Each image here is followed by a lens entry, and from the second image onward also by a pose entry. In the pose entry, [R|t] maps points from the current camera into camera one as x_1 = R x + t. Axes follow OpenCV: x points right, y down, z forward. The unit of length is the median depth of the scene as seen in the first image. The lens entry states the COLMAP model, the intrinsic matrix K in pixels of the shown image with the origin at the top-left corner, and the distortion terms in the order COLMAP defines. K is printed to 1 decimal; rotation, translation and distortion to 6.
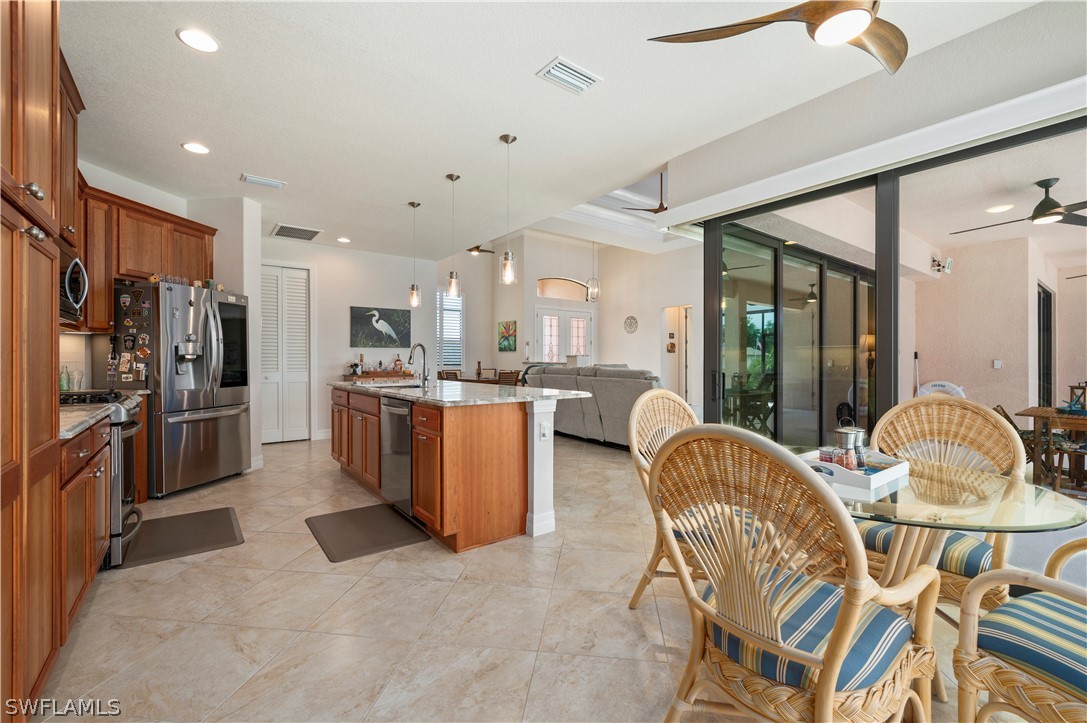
lens RADIAL K [[466.8, 0, 542.8], [0, 466.8, 356.2], [0, 0, 1]] dist [0.006192, -0.002728]
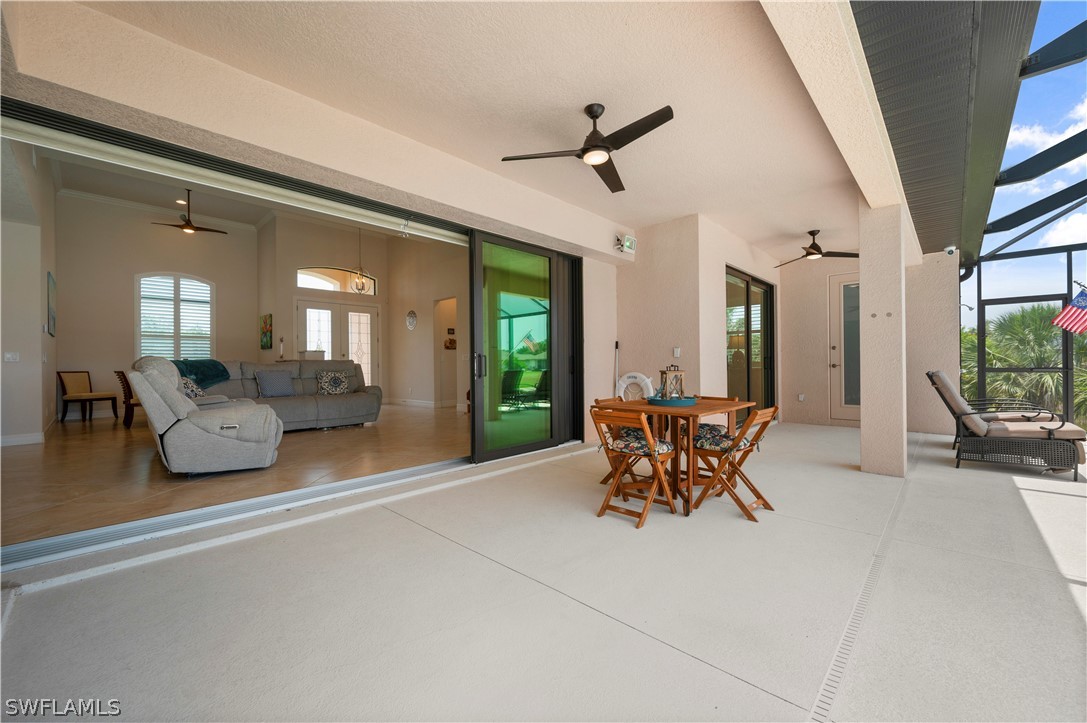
lens RADIAL K [[431.7, 0, 550.3], [0, 431.7, 362.4], [0, 0, 1]] dist [0.006816, -0.000216]
pose [[0.988436, -0.006266, 0.151507, 0.946351], [0.006688, 0.999975, -0.002273, 0.059704], [-0.151489, 0.003260, 0.988454, 0.309053]]
